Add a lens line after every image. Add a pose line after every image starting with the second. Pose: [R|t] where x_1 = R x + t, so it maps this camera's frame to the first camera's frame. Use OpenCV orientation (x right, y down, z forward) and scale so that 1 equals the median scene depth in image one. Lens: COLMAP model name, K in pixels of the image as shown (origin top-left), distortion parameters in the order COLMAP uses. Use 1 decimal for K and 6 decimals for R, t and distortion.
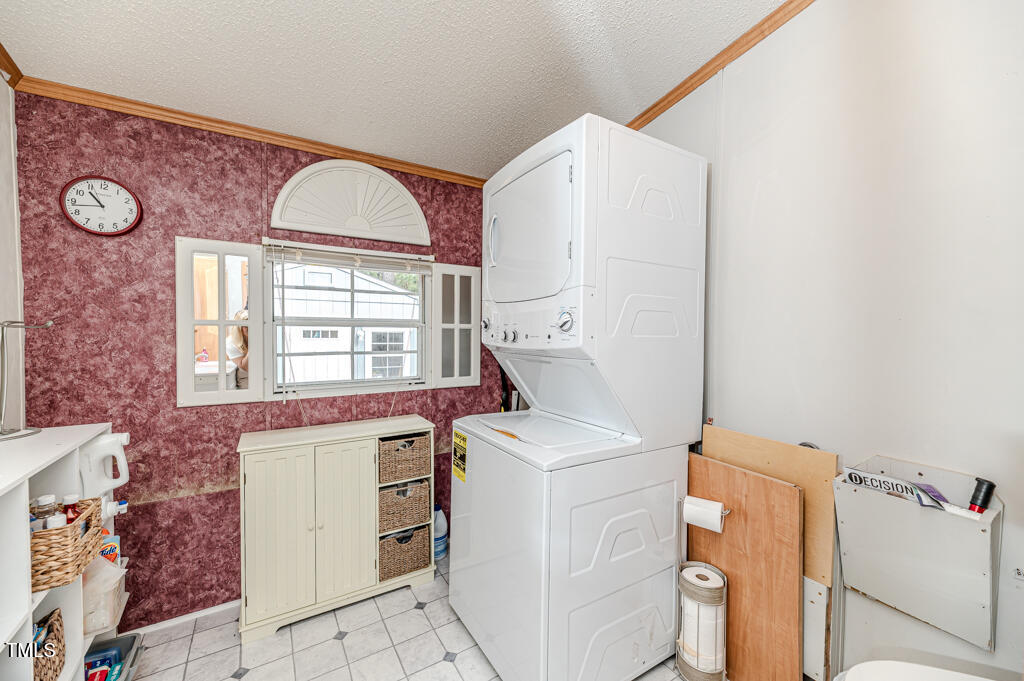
lens RADIAL K [[401.2, 0, 513.6], [0, 401.2, 340.5], [0, 0, 1]] dist [0.009934, -0.000924]
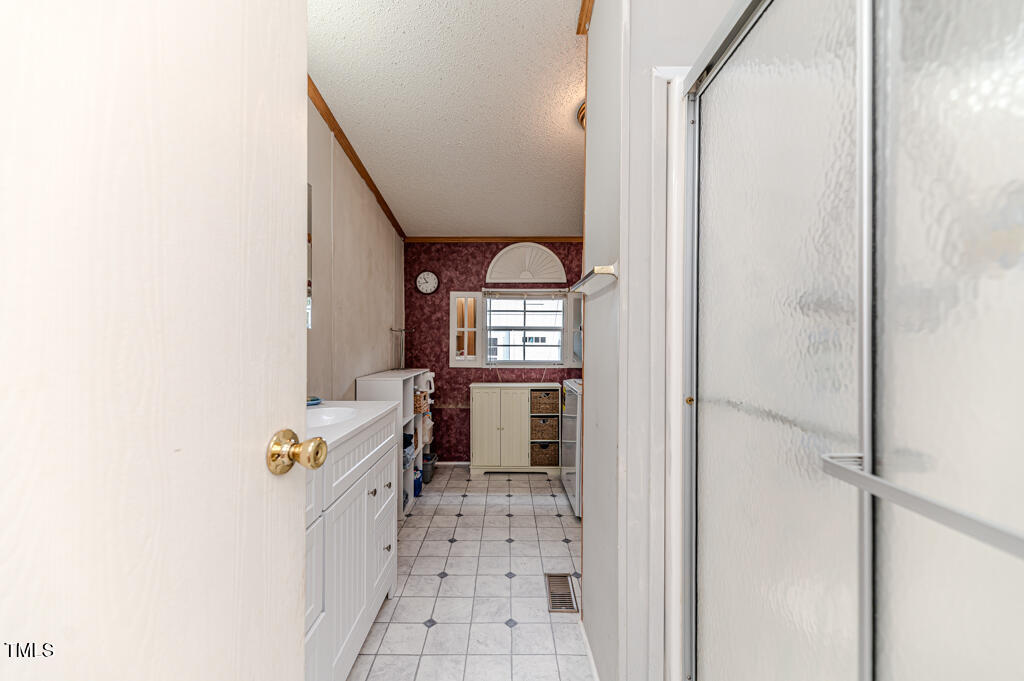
lens RADIAL K [[401.2, 0, 509.9], [0, 401.2, 338.8], [0, 0, 1]] dist [0.009934, -0.000924]
pose [[0.851135, -0.000900, -0.524946, 0.602498], [-0.011306, 0.999735, -0.020045, 0.045770], [0.524825, 0.022996, 0.850900, -0.700026]]
